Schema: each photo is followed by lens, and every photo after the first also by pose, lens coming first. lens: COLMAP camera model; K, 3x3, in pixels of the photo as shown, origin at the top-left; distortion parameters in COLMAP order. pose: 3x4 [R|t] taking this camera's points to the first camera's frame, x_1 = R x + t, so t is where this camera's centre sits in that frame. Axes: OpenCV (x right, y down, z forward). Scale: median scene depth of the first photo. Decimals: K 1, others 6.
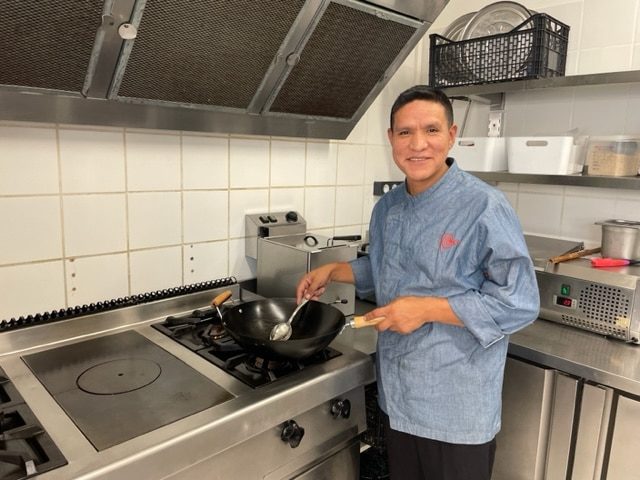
lens RADIAL K [[486.9, 0, 319.5], [0, 486.9, 233.5], [0, 0, 1]] dist [0.069050, -0.049211]
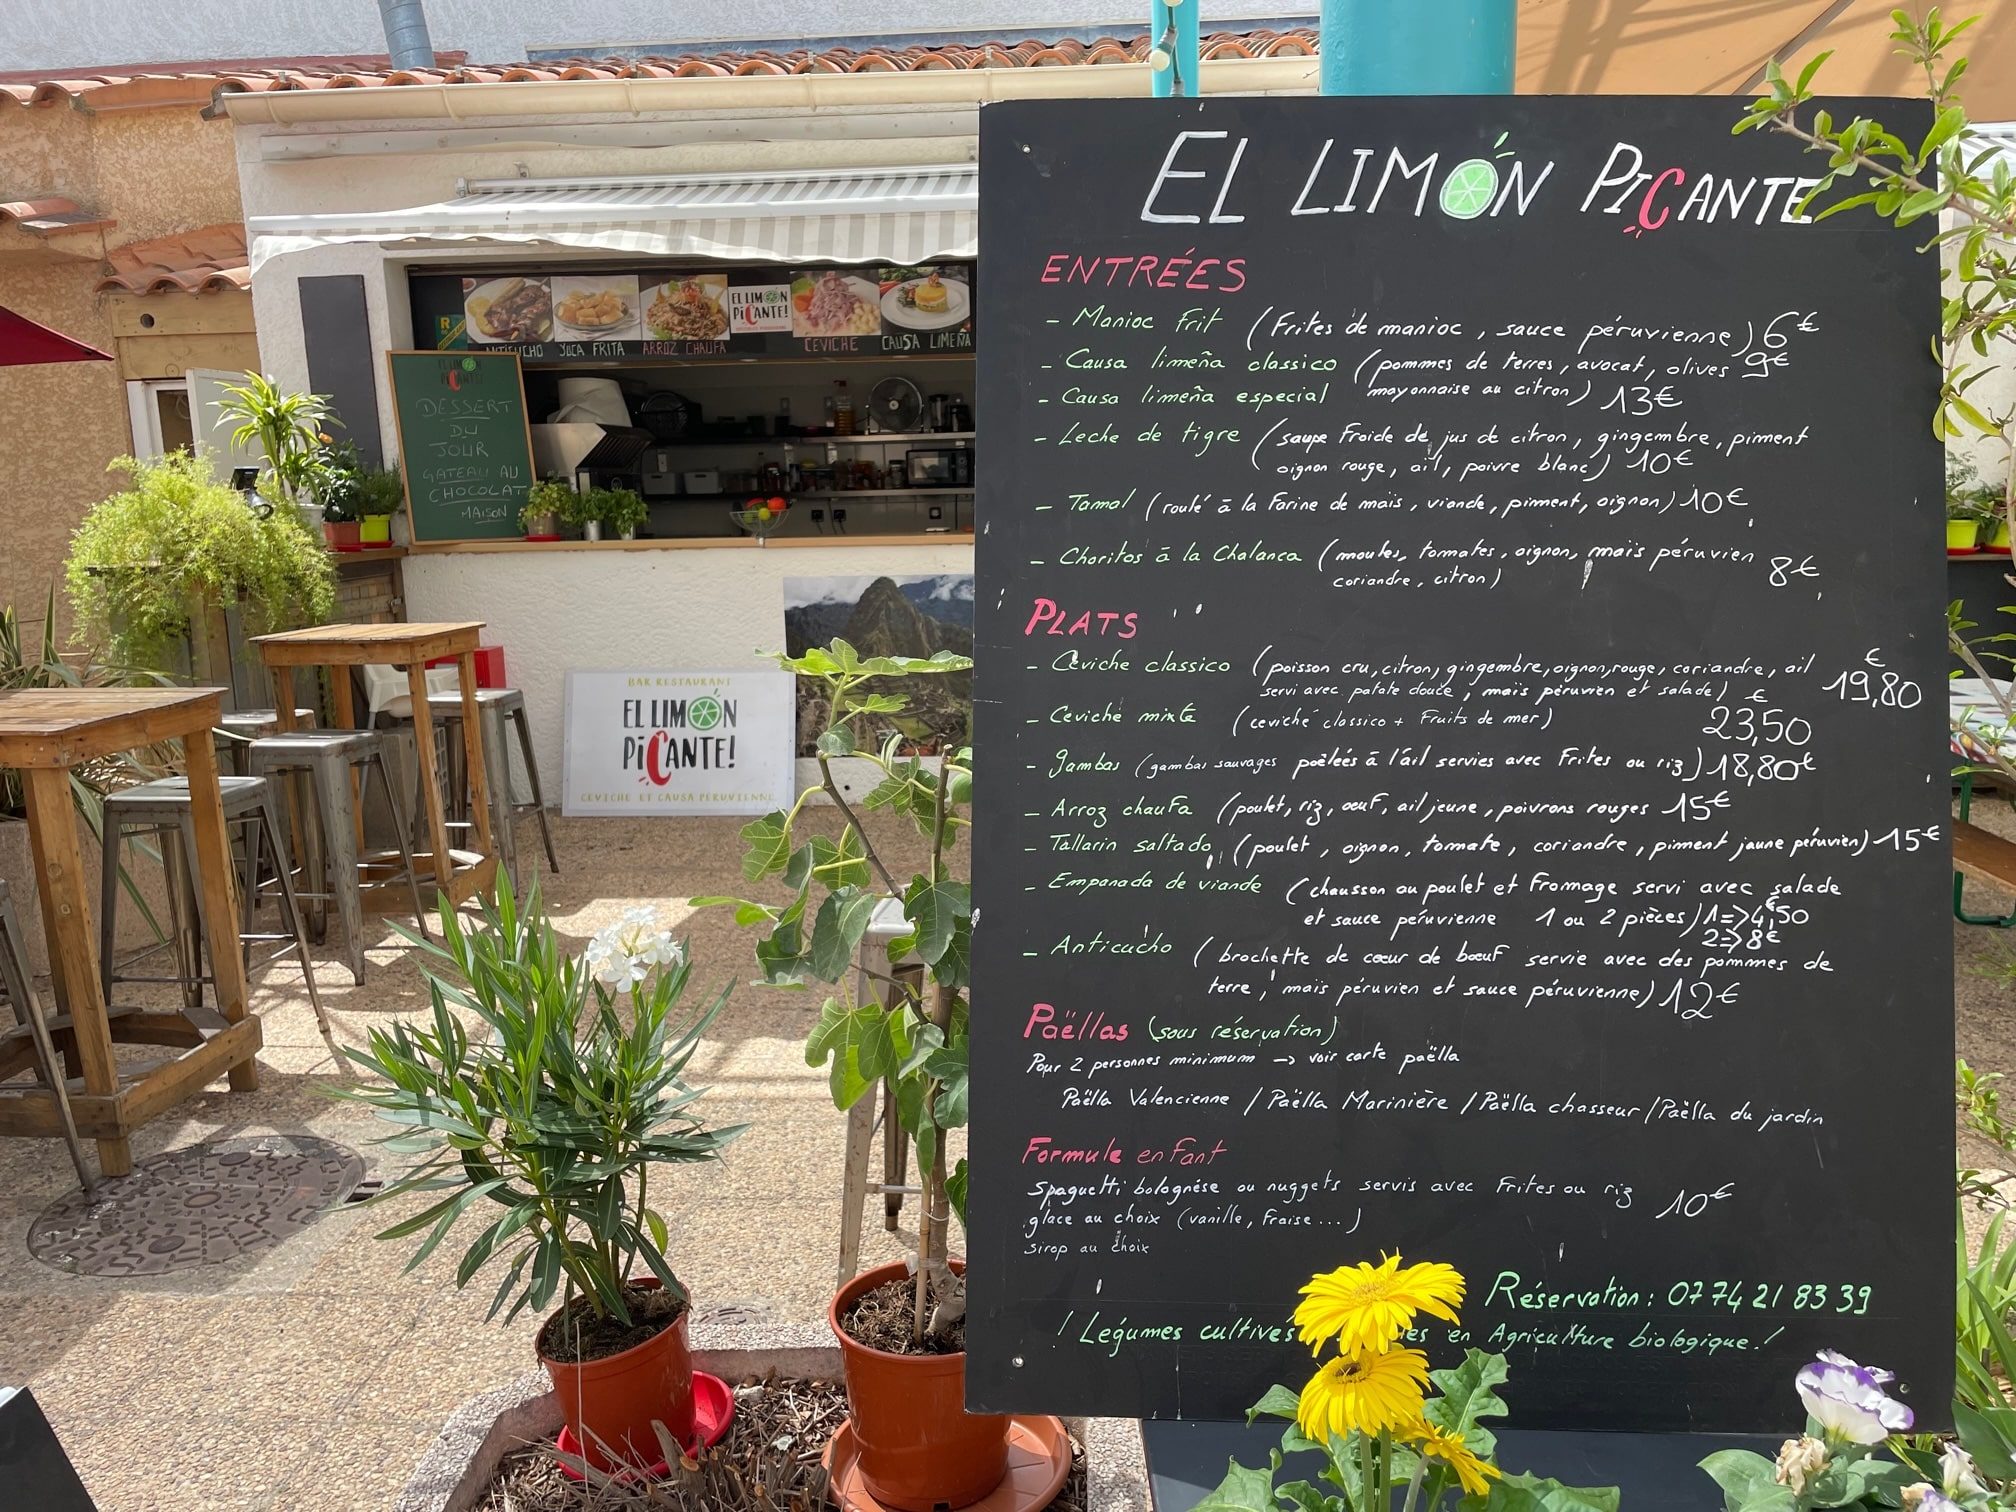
lens RADIAL K [[1533.7, 0, 1016.7], [0, 1533.7, 756.7], [0, 0, 1]] dist [0.069050, -0.049211]
pose [[0.725495, -0.154607, 0.670637, -2.483753], [0.155470, 0.986069, 0.059139, 0.629647], [-0.670438, 0.061358, 0.739424, -3.614173]]
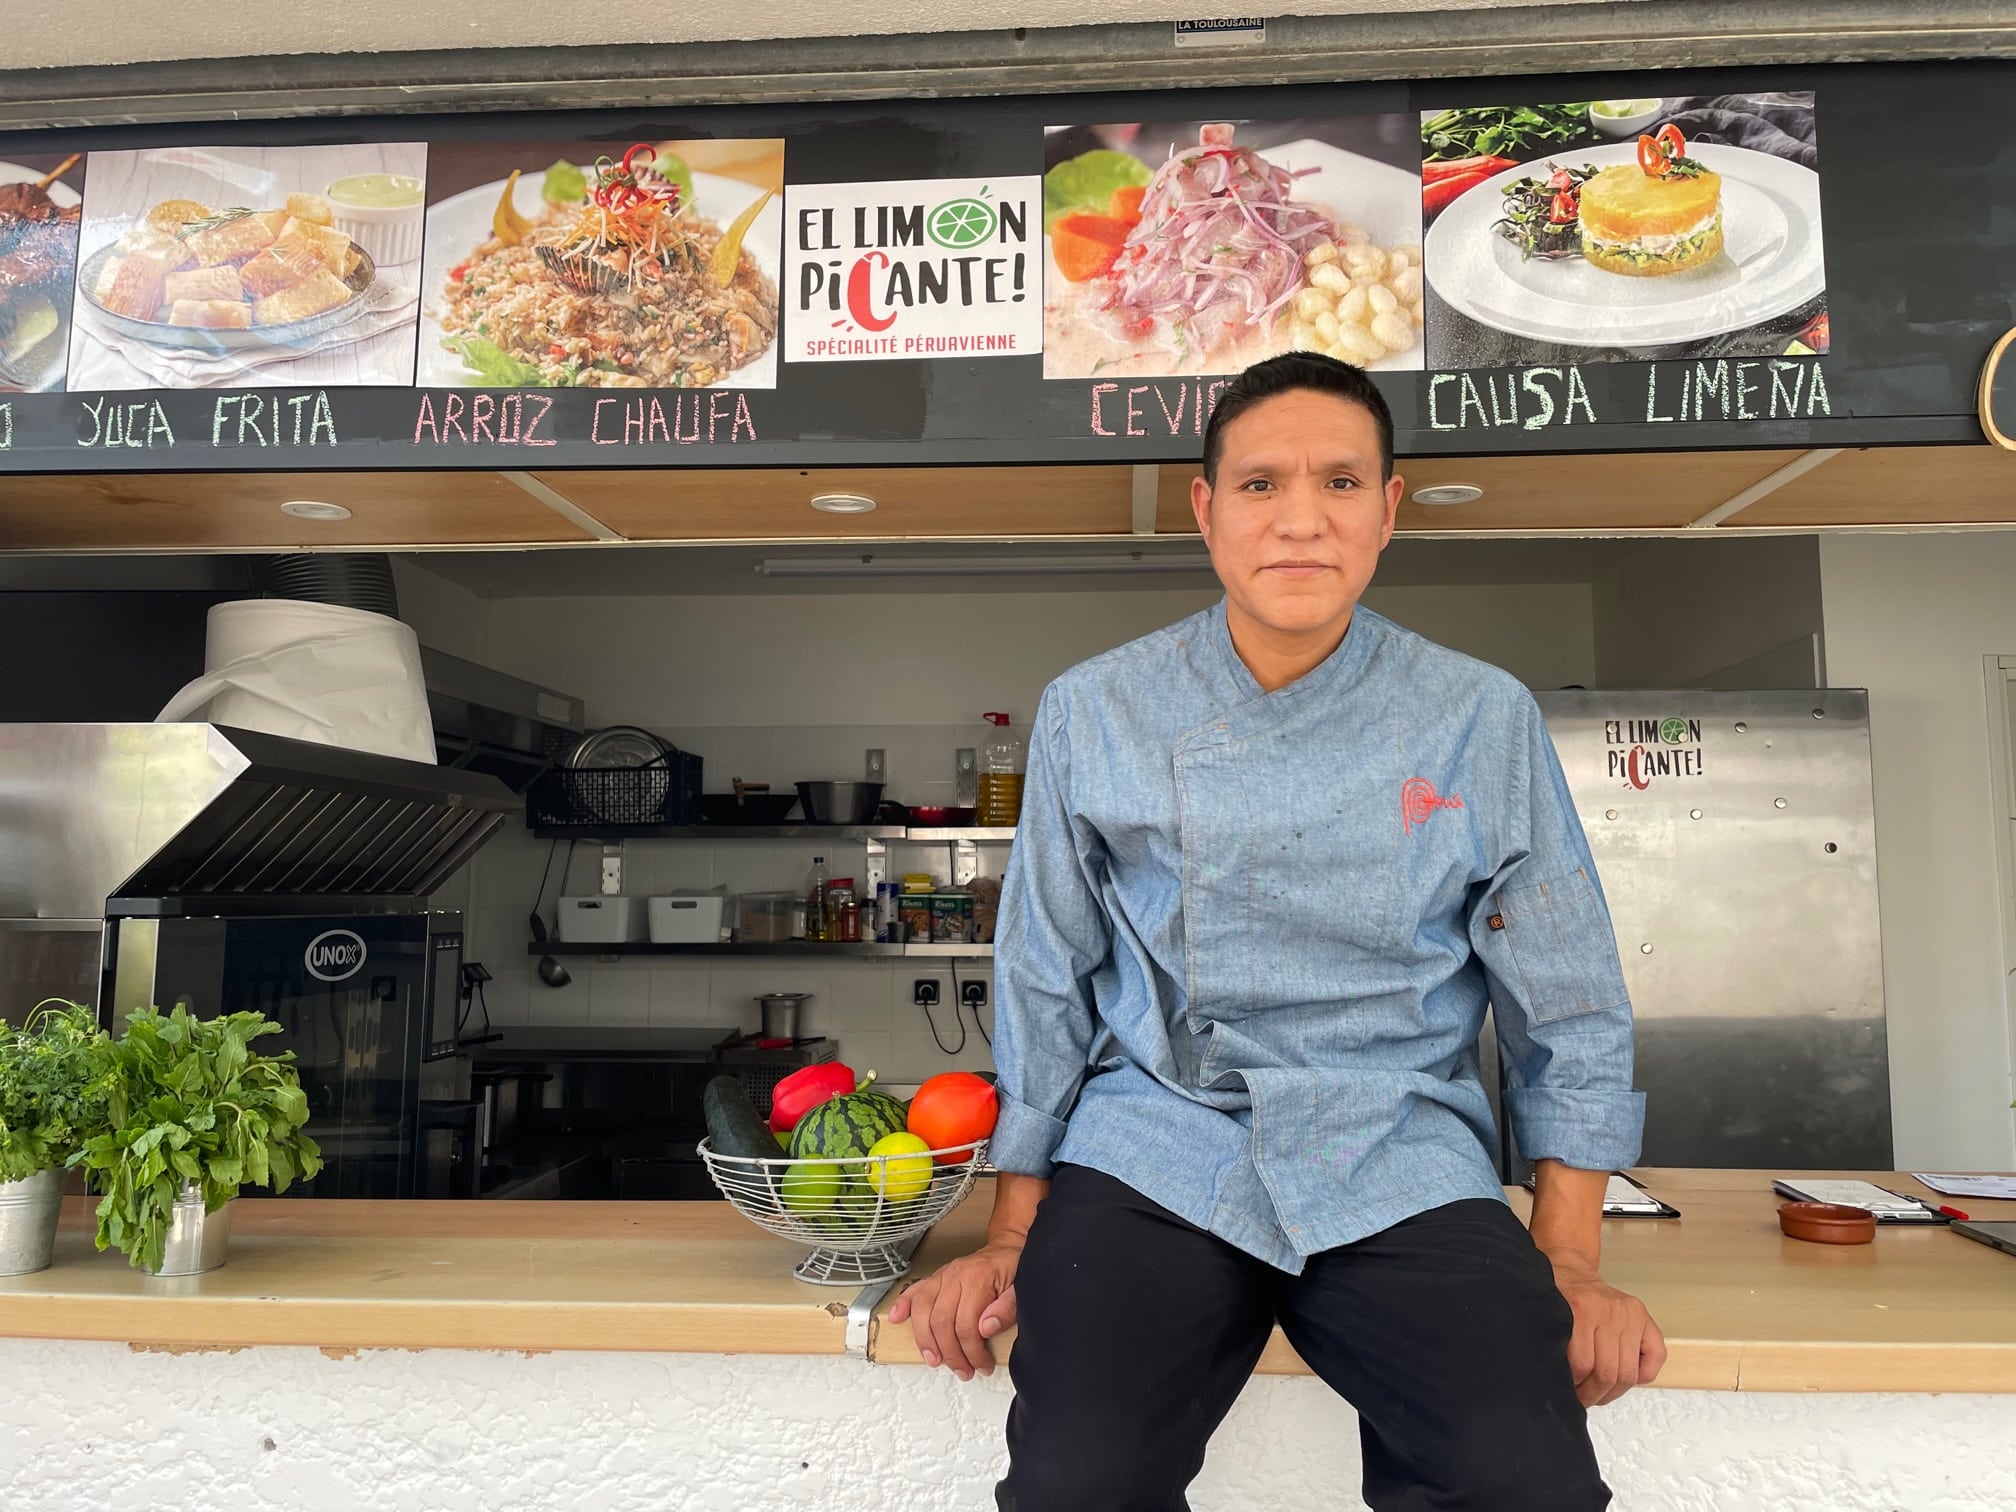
lens RADIAL K [[1533.7, 0, 1009.5], [0, 1533.7, 742.6], [0, 0, 1]] dist [0.069050, -0.049211]
pose [[0.739345, 0.054146, 0.671146, -0.845320], [0.124579, 0.968552, -0.215377, 0.165233], [-0.661701, 0.242848, 0.709349, -1.167398]]
